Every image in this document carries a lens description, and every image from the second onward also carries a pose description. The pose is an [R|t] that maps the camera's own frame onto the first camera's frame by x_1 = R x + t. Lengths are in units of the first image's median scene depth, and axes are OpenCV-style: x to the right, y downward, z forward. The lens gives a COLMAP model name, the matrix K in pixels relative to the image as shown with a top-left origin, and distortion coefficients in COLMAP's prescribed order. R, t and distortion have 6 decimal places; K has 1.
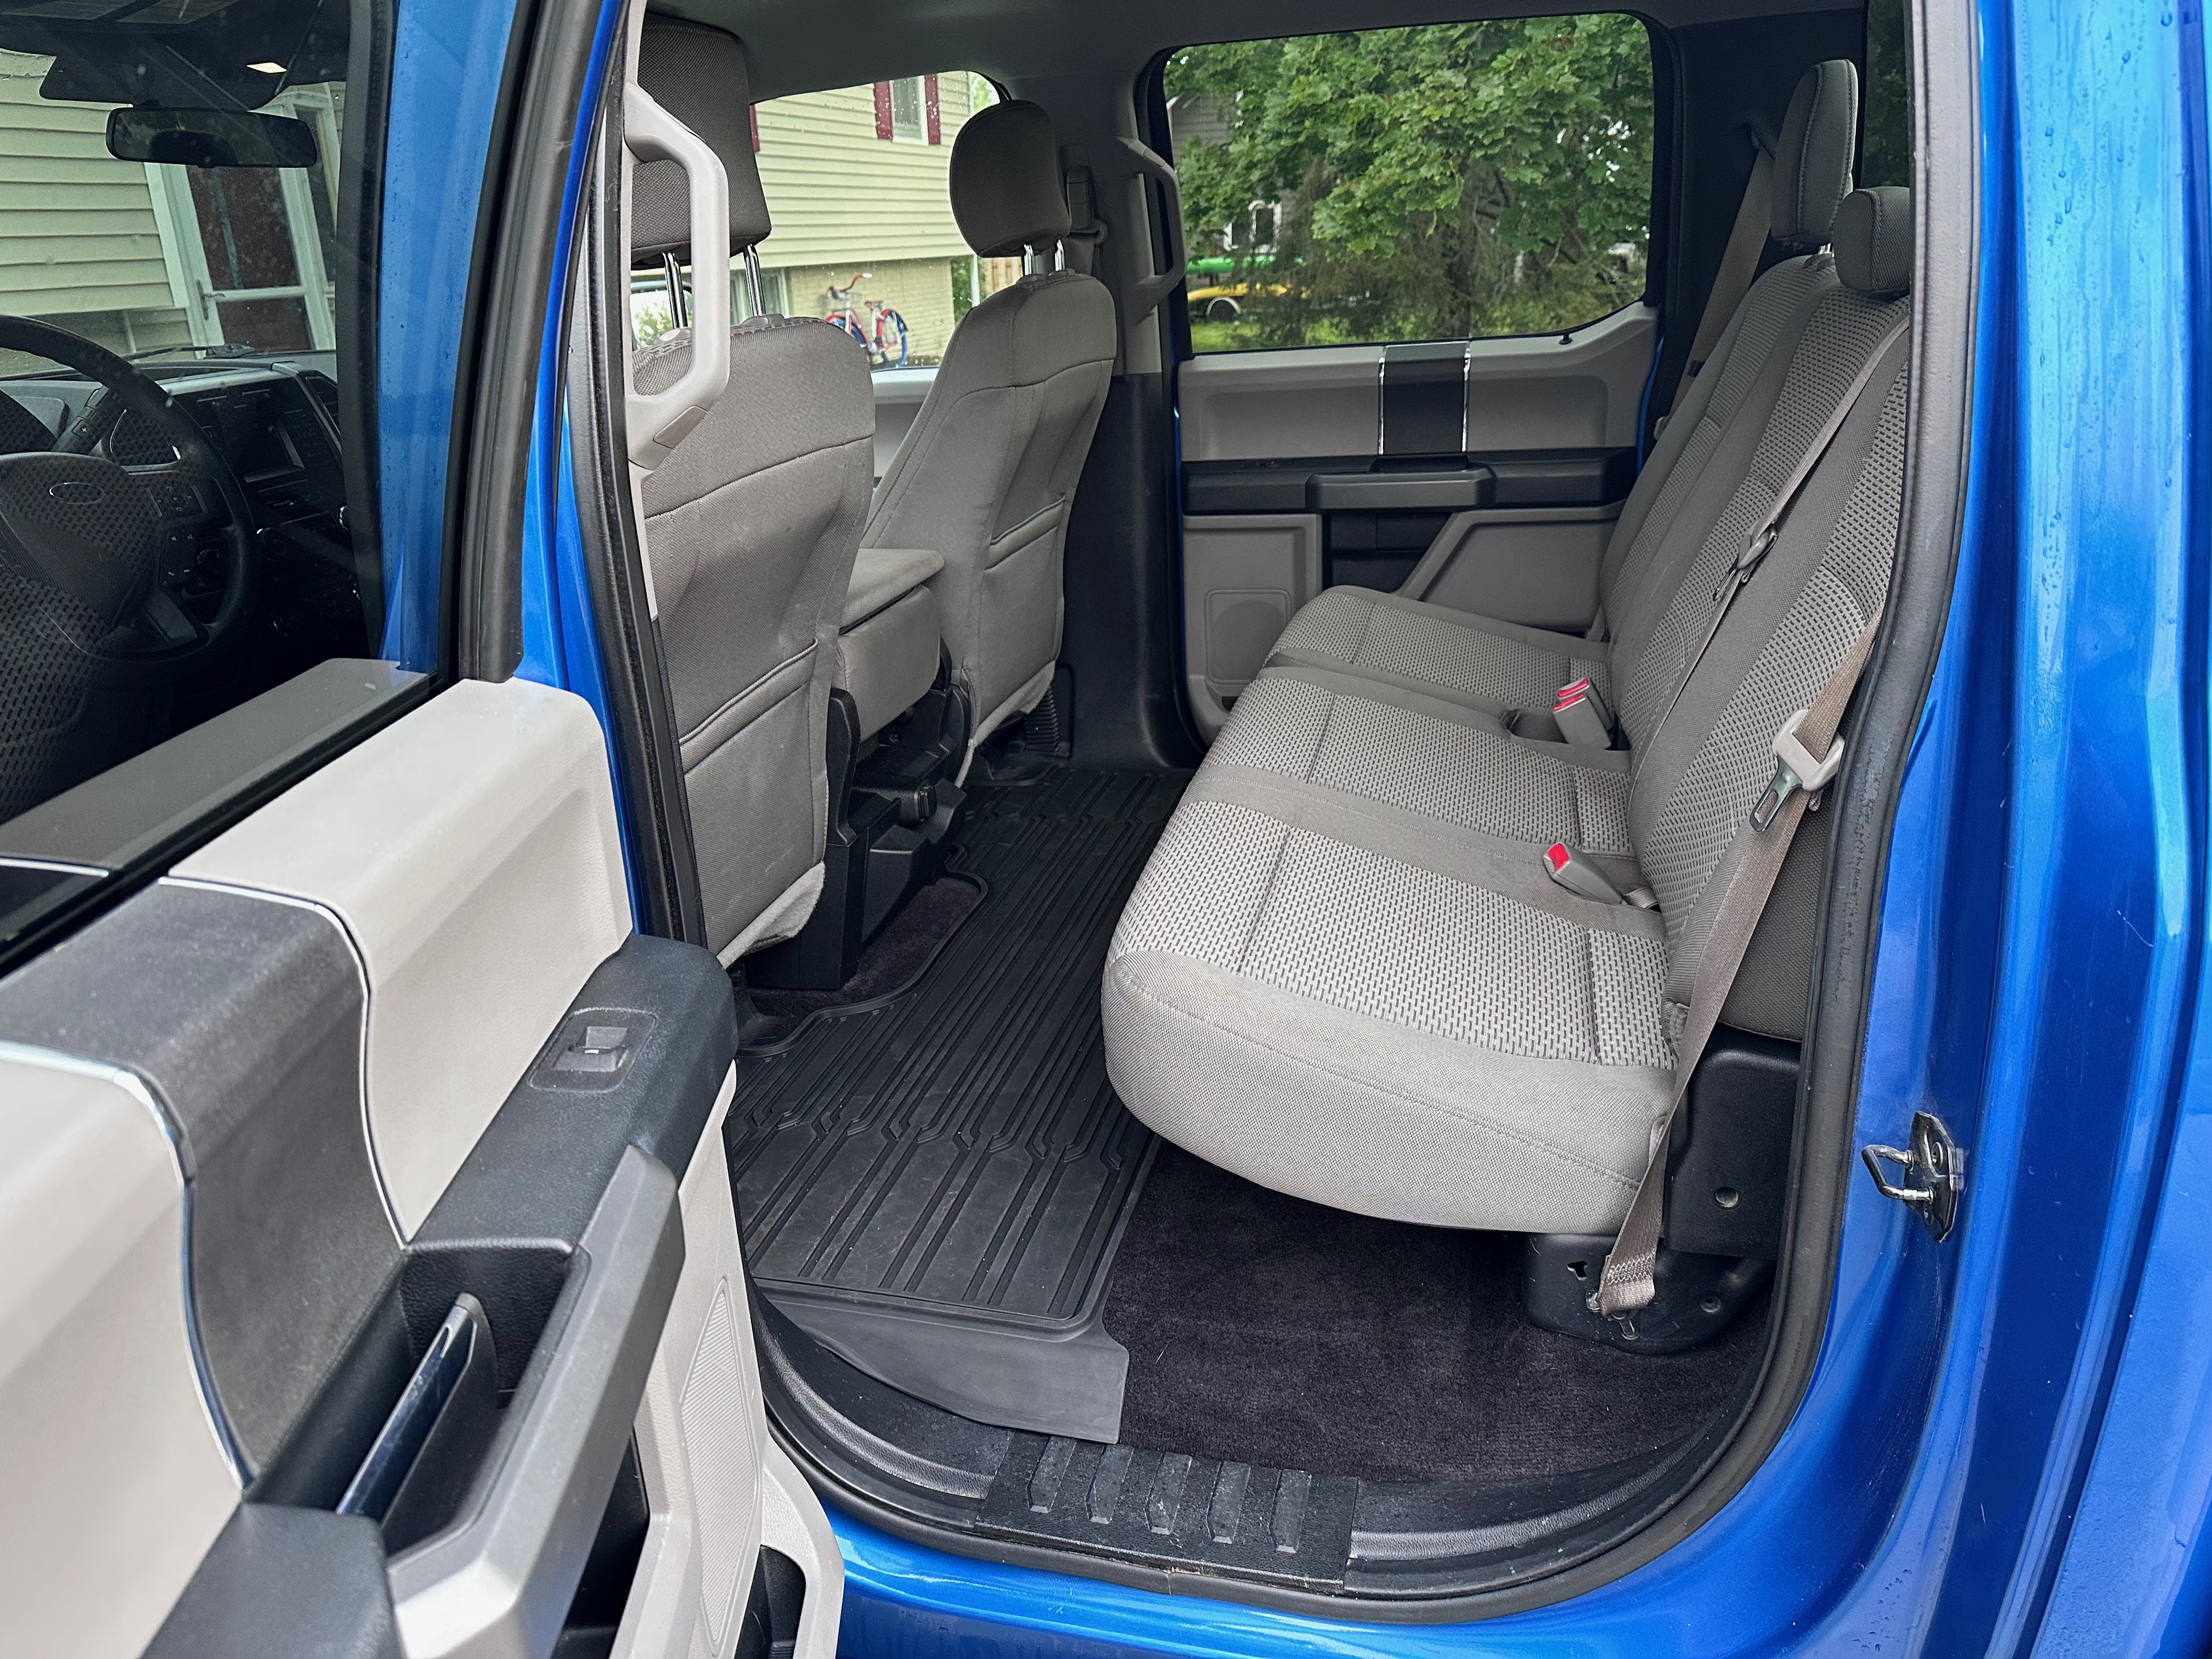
lens RADIAL K [[1558.1, 0, 1106.0], [0, 1558.1, 829.5], [0, 0, 1]] dist [0.090935, -0.123743]
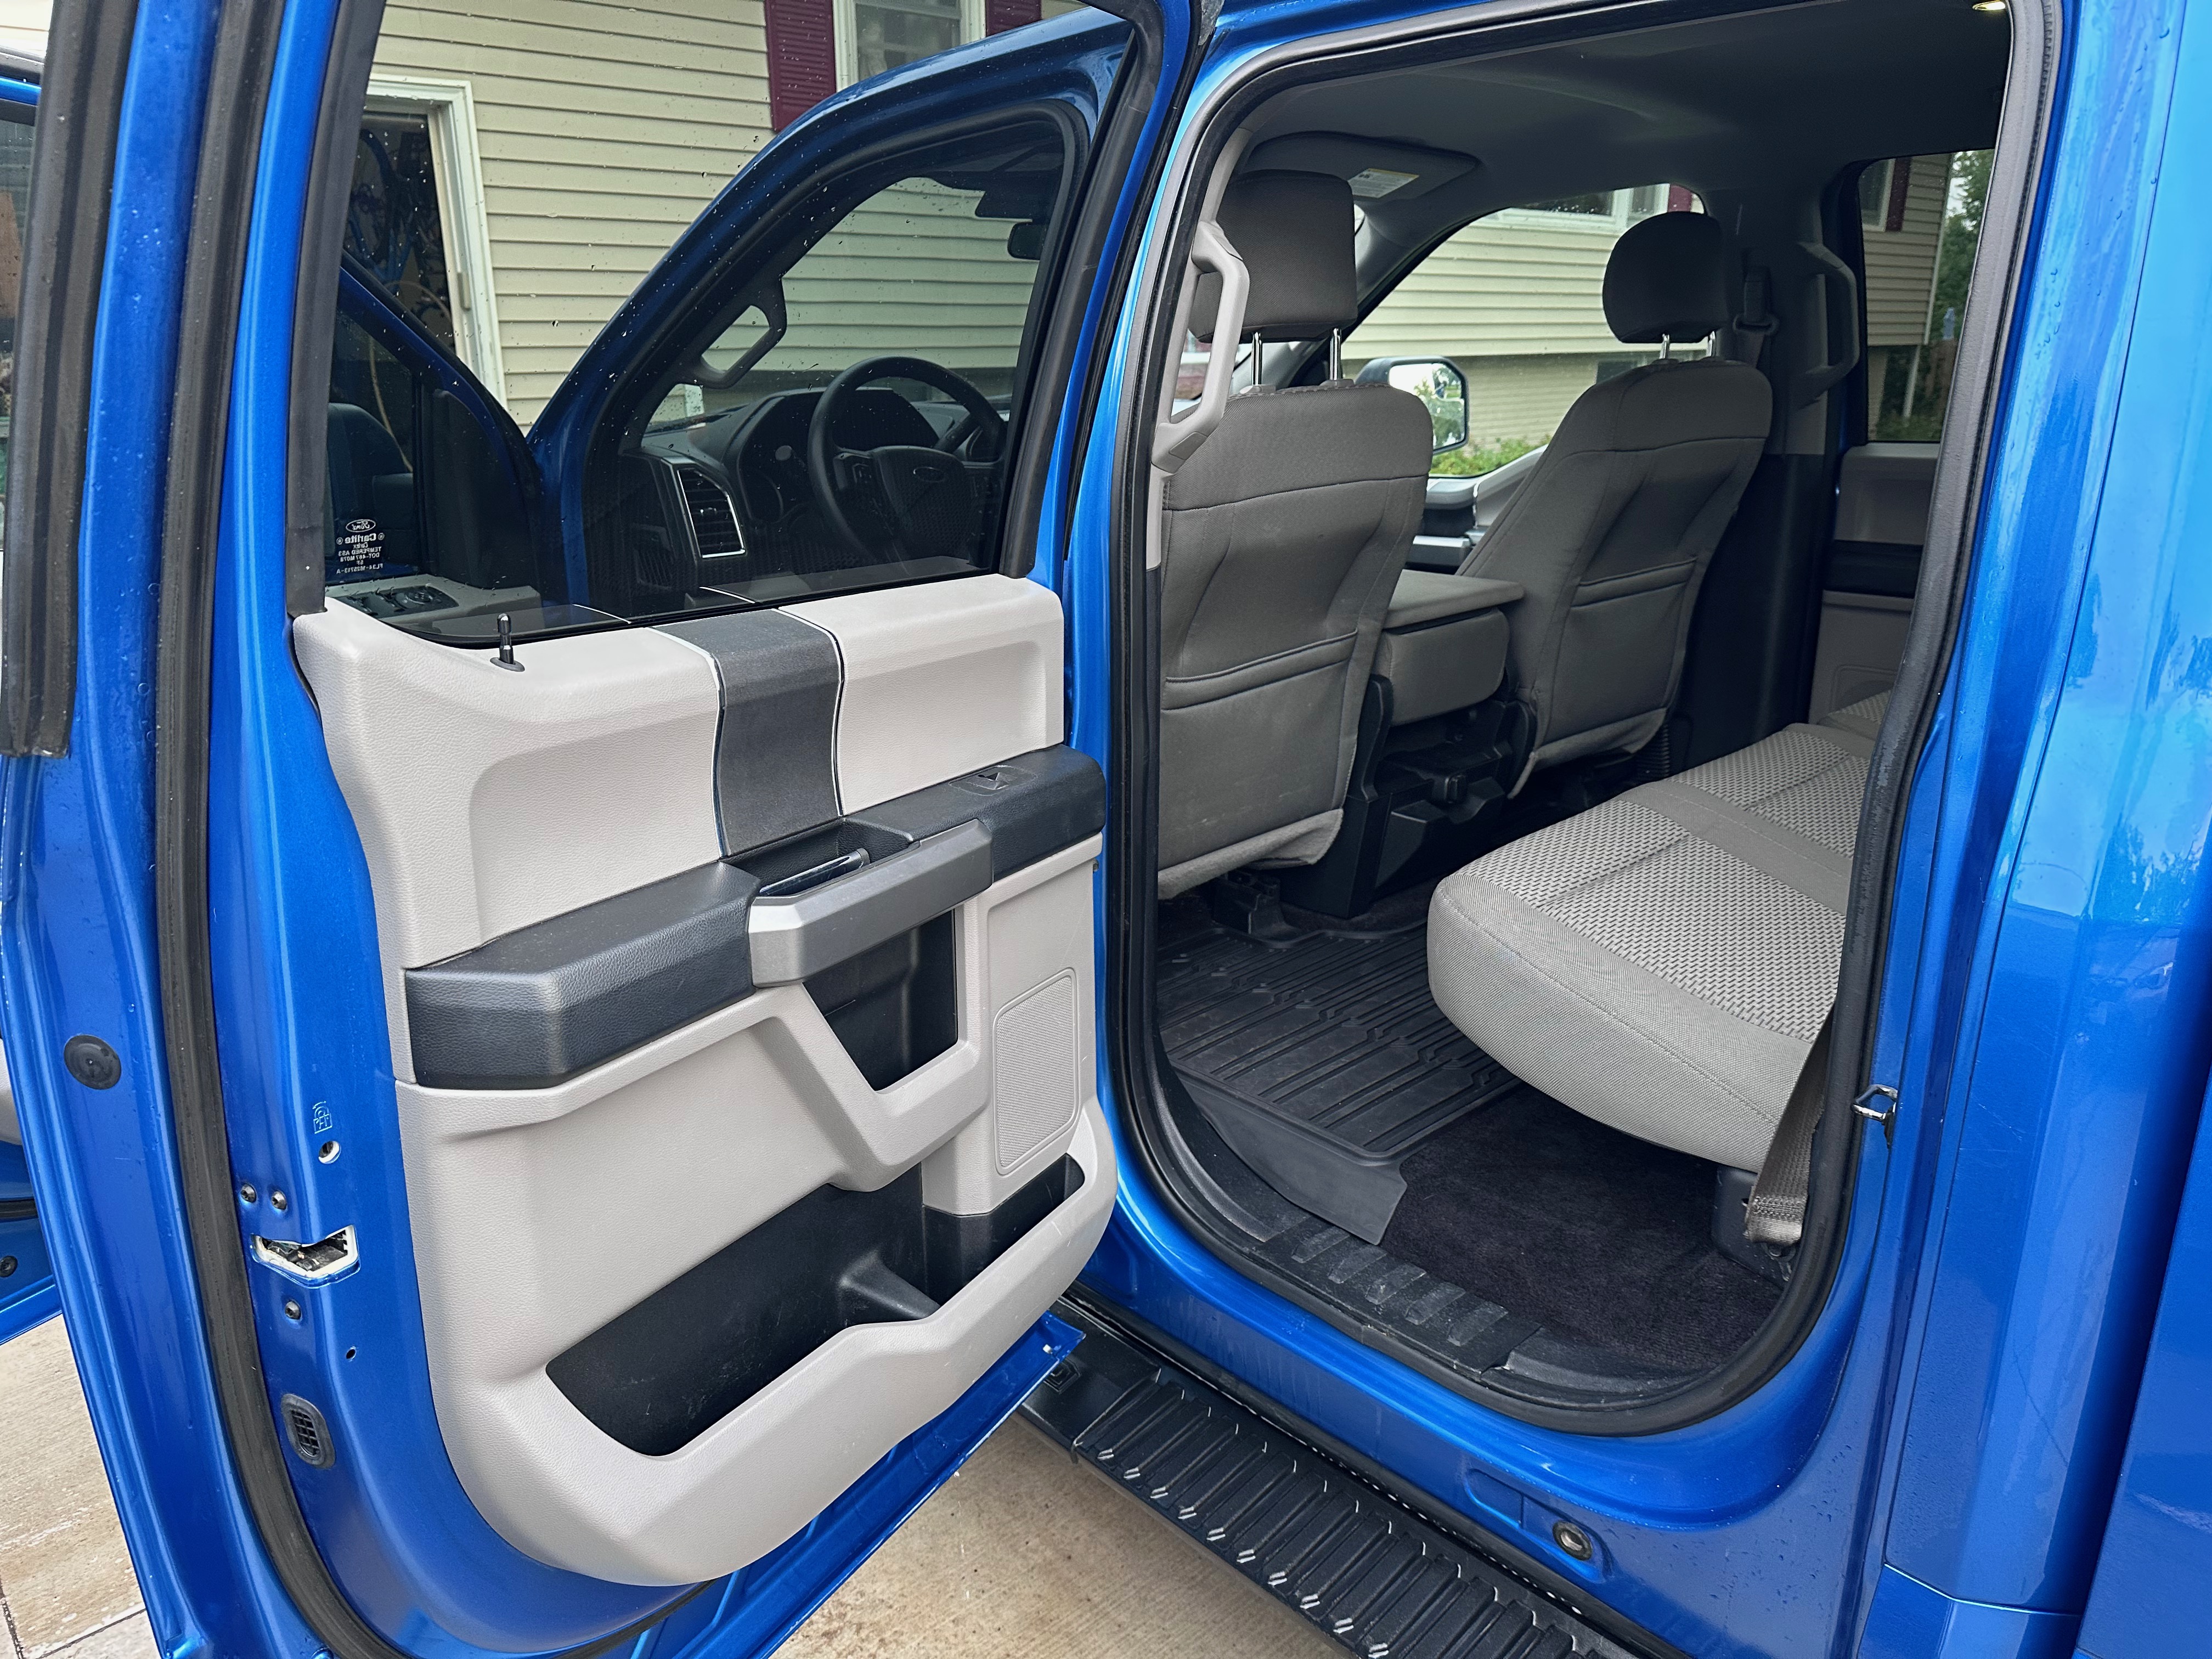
lens RADIAL K [[1534.6, 0, 1071.4], [0, 1534.6, 852.2], [0, 0, 1]] dist [0.089679, -0.170493]
pose [[0.836821, 0.200239, -0.509545, 0.262165], [-0.214187, 0.976272, 0.031894, 0.059097], [0.503841, 0.082448, 0.859853, -0.172663]]
